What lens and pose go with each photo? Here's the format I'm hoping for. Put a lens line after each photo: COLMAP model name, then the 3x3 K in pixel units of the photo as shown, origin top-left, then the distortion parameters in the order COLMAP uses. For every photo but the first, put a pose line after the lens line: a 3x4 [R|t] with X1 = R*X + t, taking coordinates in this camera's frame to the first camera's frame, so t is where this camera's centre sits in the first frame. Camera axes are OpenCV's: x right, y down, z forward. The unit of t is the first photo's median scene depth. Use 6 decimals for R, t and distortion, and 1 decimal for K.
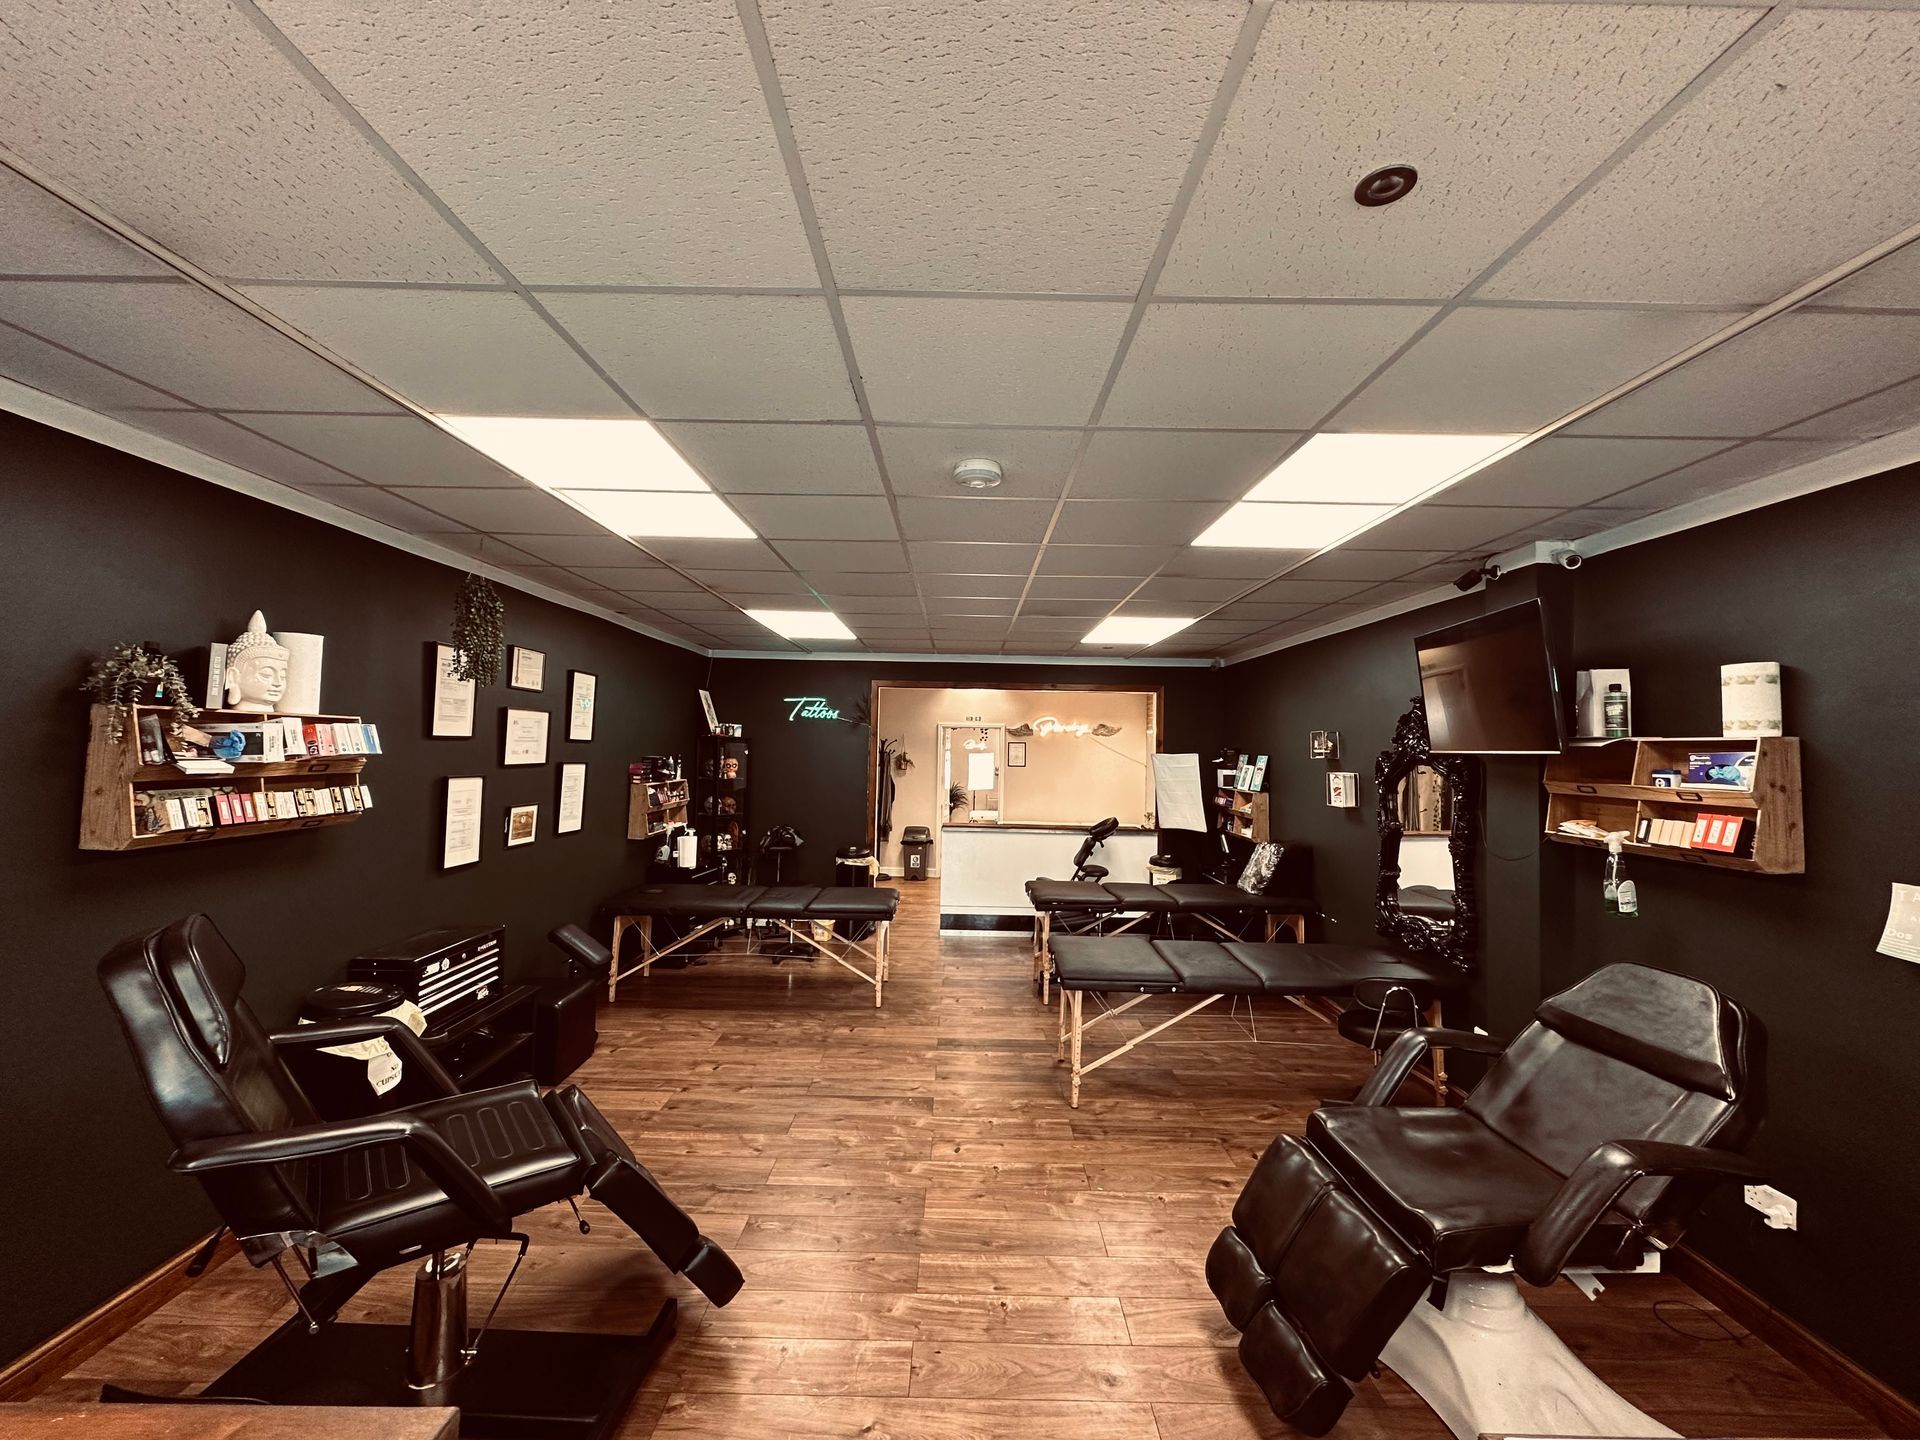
lens RADIAL K [[761.1, 0, 961.5], [0, 761.1, 722.1], [0, 0, 1]] dist [-0.004681, 0.001364]
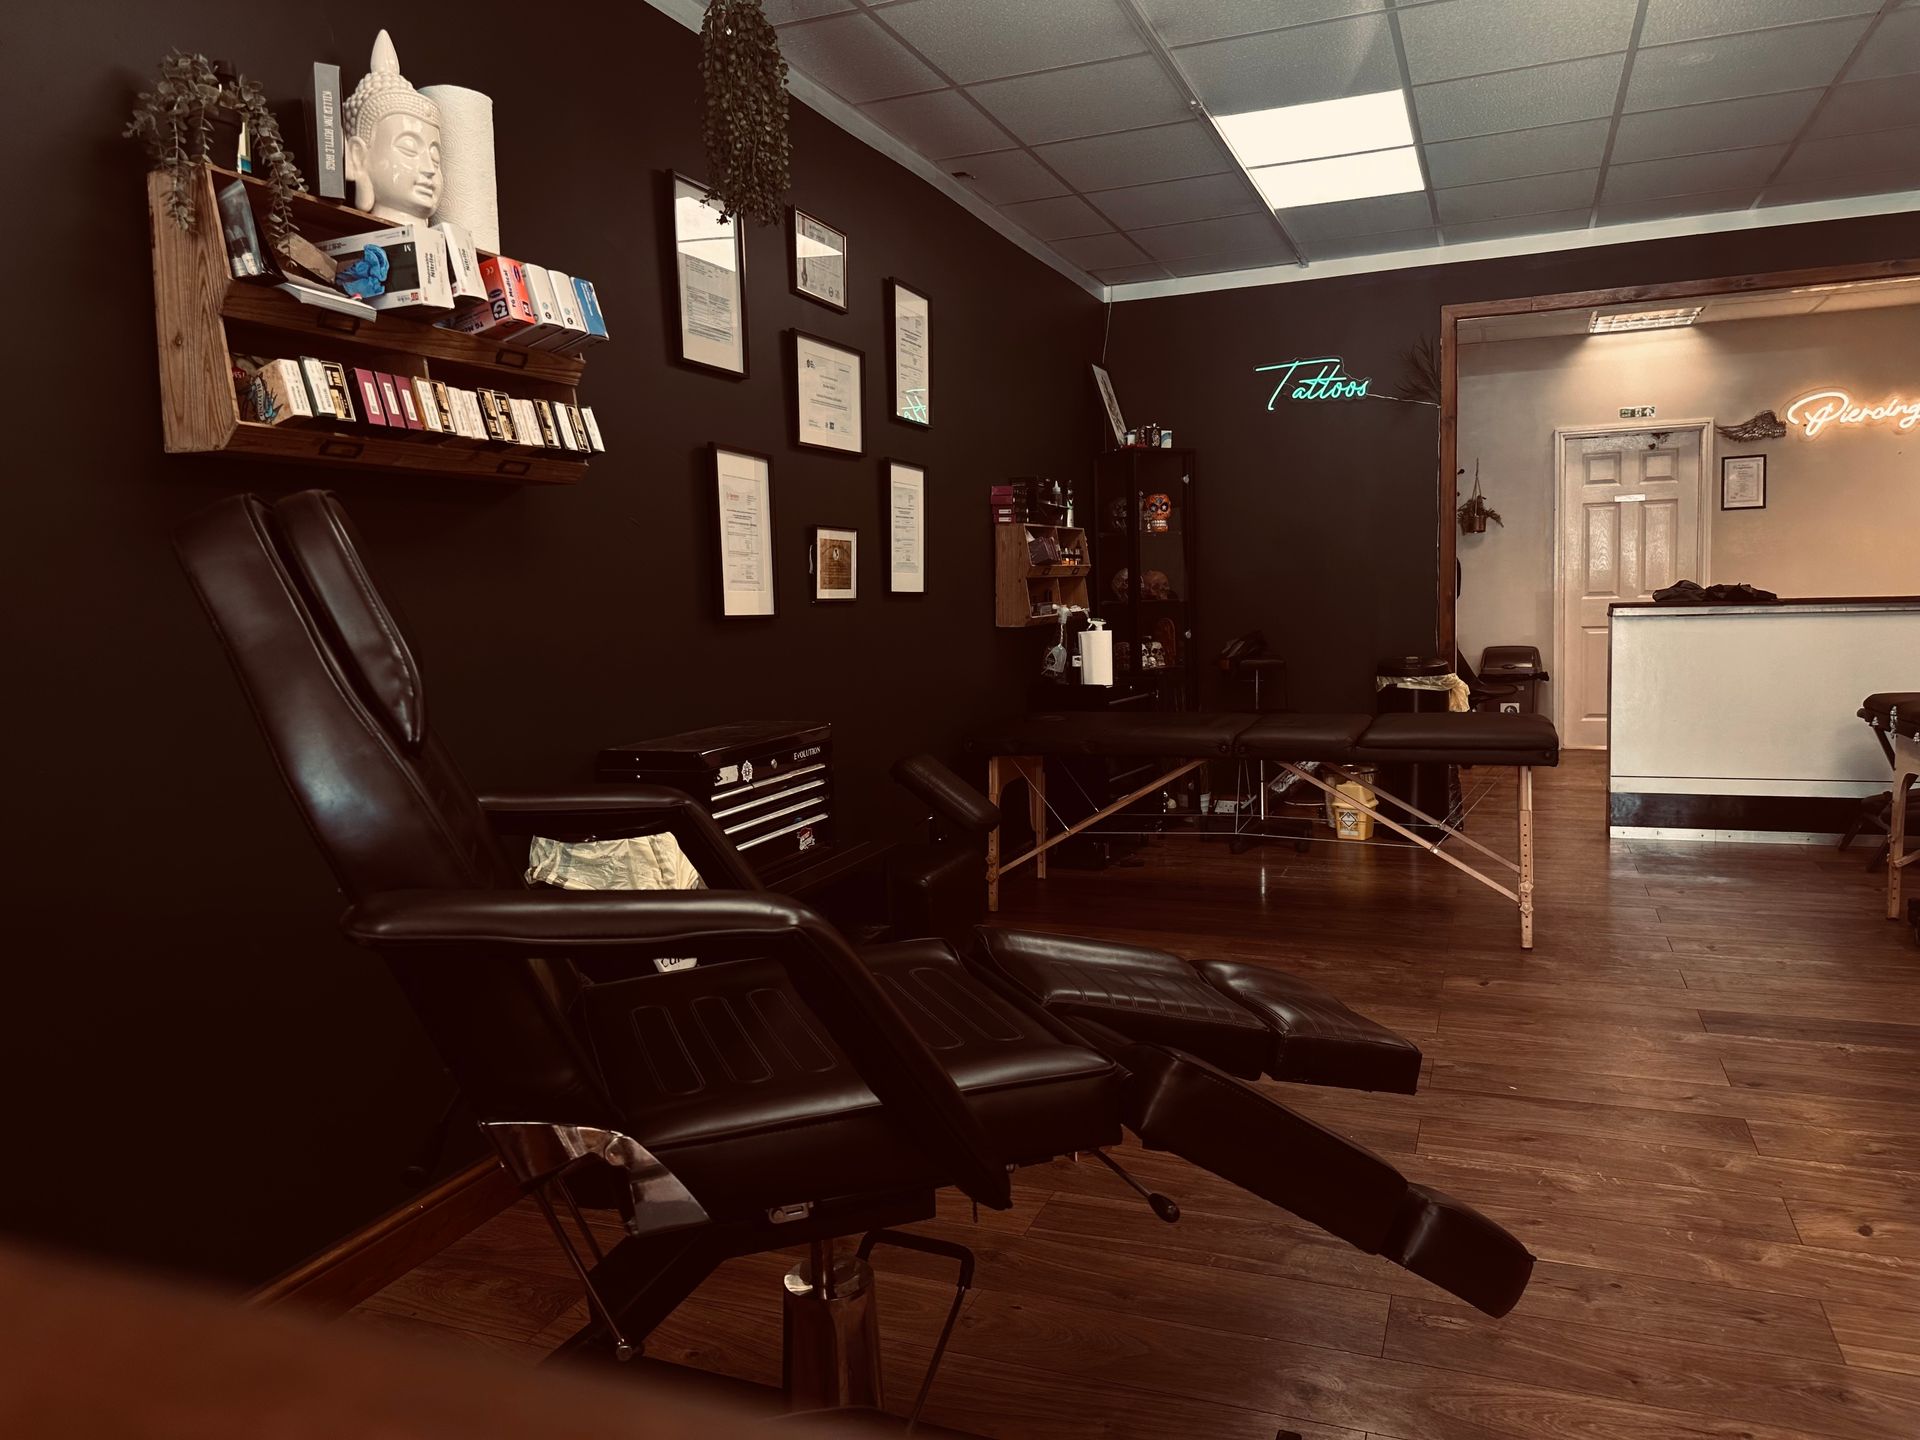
lens RADIAL K [[1355.5, 0, 972.9], [0, 1355.5, 718.3], [0, 0, 1]] dist [0.047838, -0.046328]
pose [[0.929969, -0.014803, -0.367340, -0.188436], [0.063130, 0.990777, 0.119896, 0.182001], [0.362177, -0.134690, 0.922327, 0.193622]]
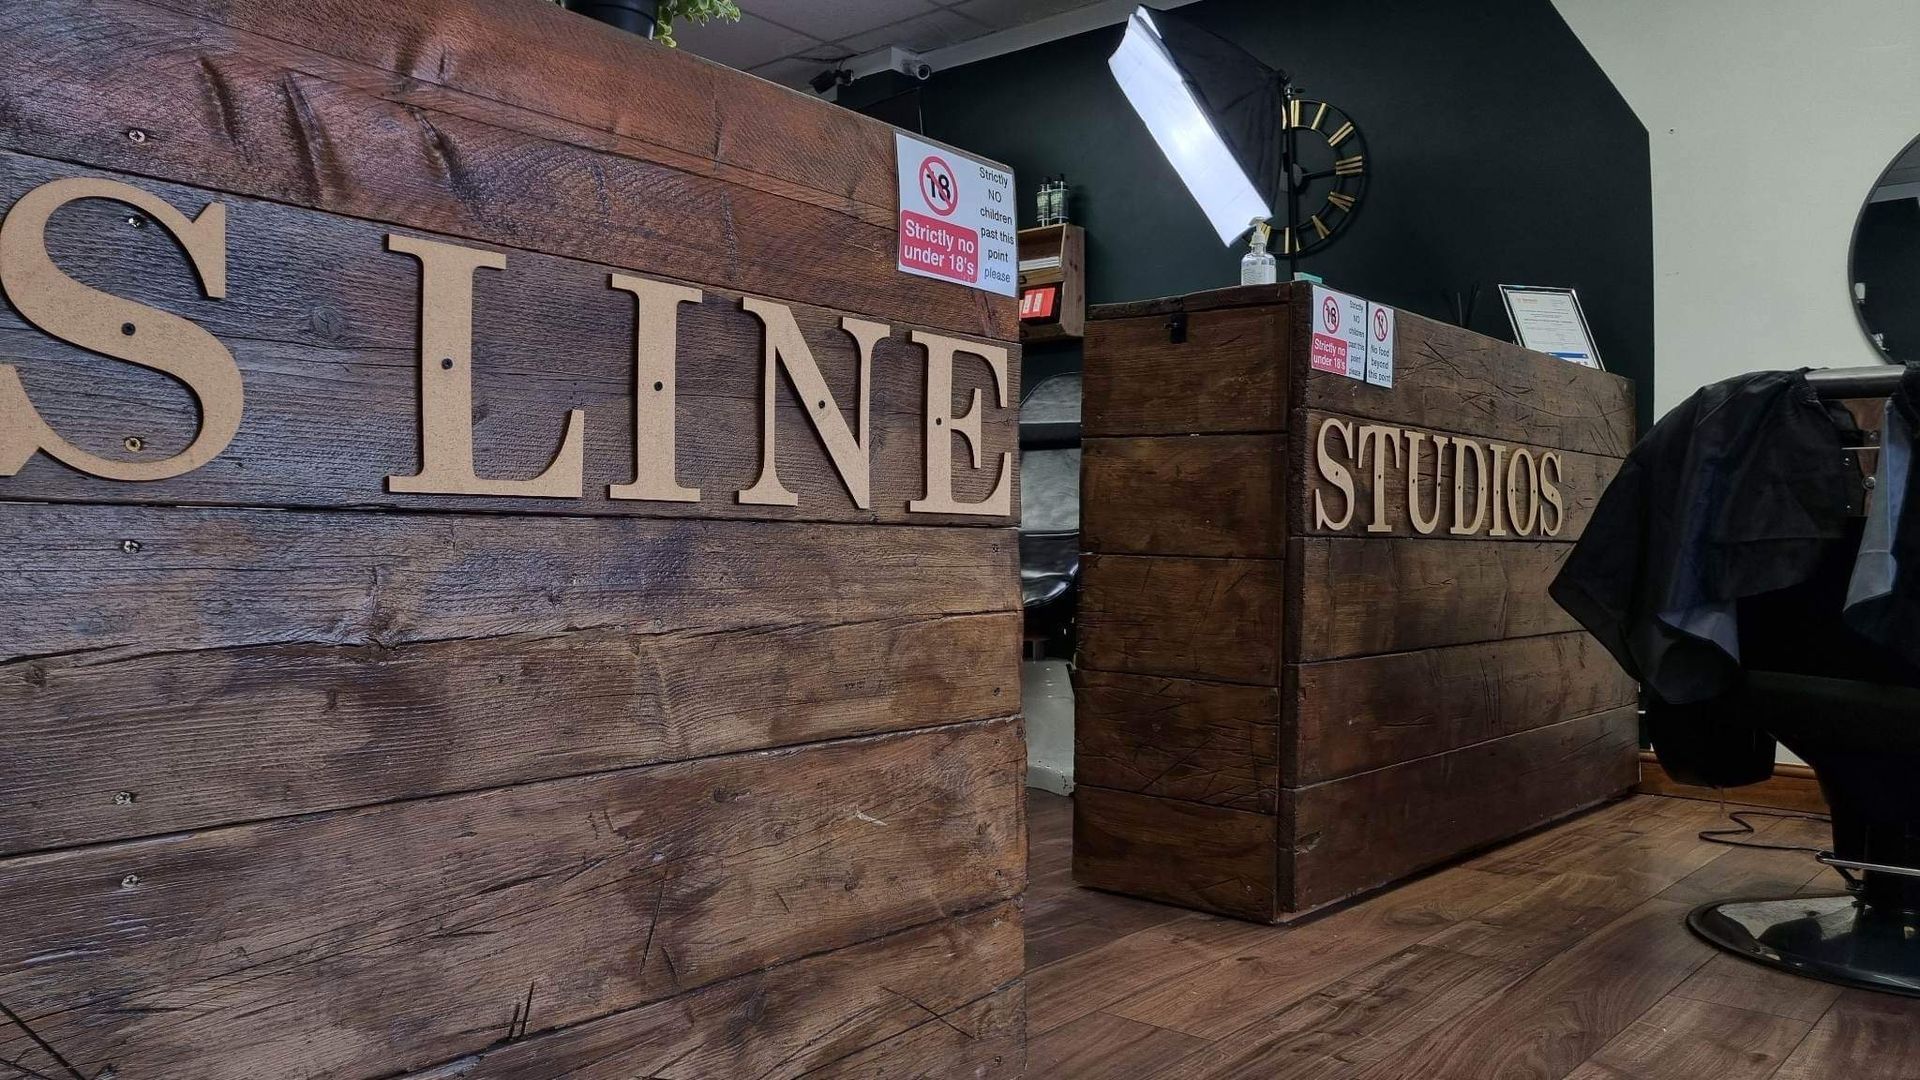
lens RADIAL K [[1443.7, 0, 948.6], [0, 1443.7, 534.7], [0, 0, 1]] dist [0.046727, -0.001360]
pose [[0.650500, -0.007473, 0.759469, -0.604497], [-0.019691, 0.999450, 0.026700, 0.332210], [-0.759251, -0.032323, 0.649995, -0.277860]]
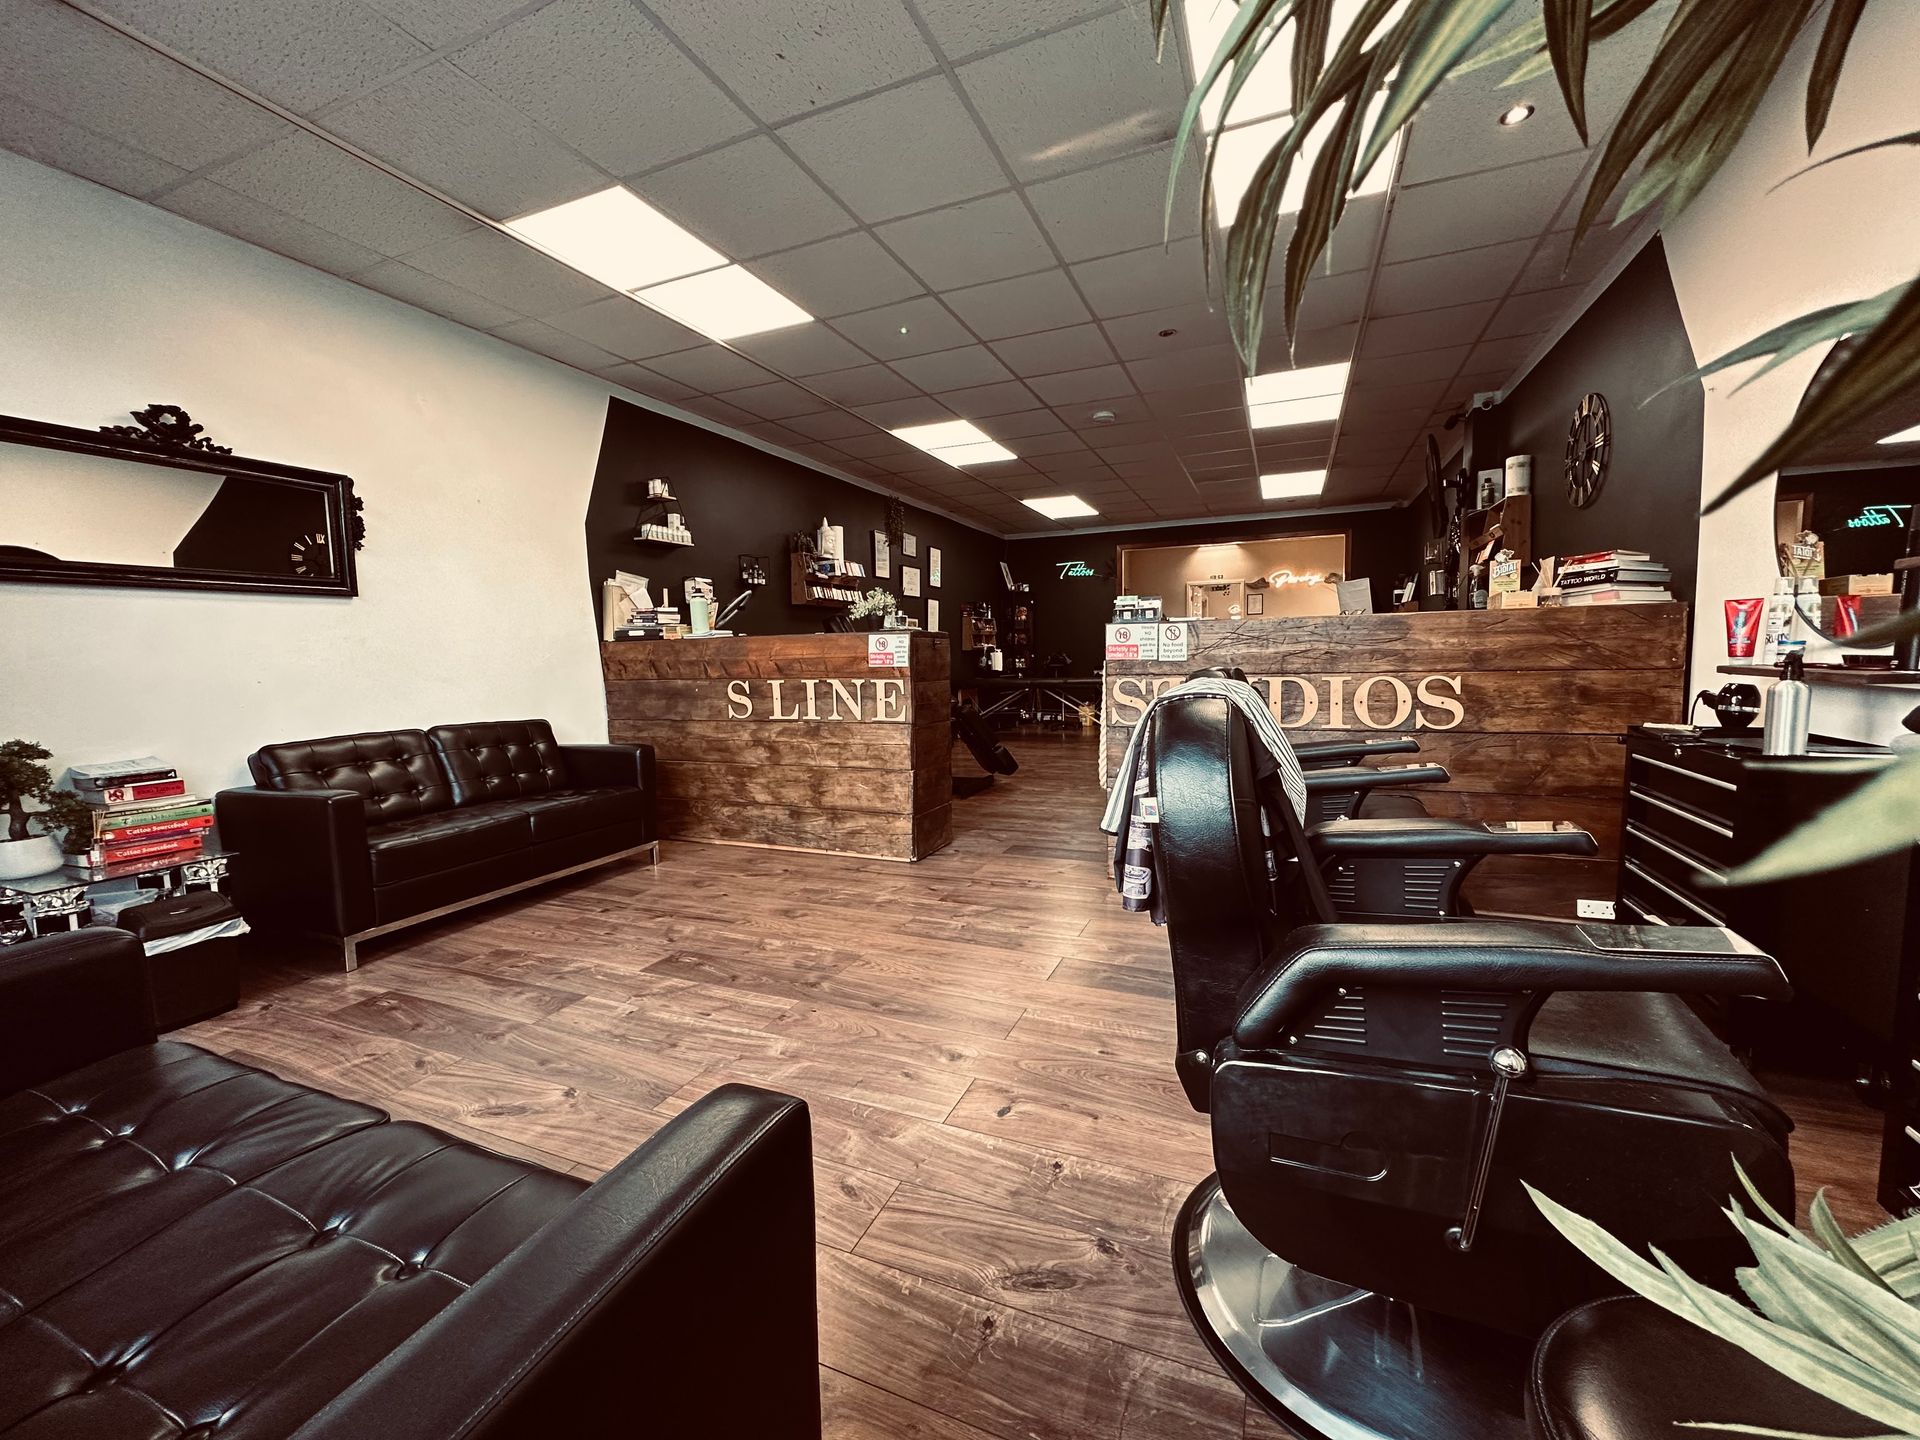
lens RADIAL K [[761.1, 0, 964.6], [0, 761.1, 722.7], [0, 0, 1]] dist [-0.004681, 0.001364]
pose [[0.921866, -0.002991, -0.387497, 0.381914], [0.052706, 0.991645, 0.117735, 0.206751], [0.383907, -0.128960, 0.914322, -0.980037]]
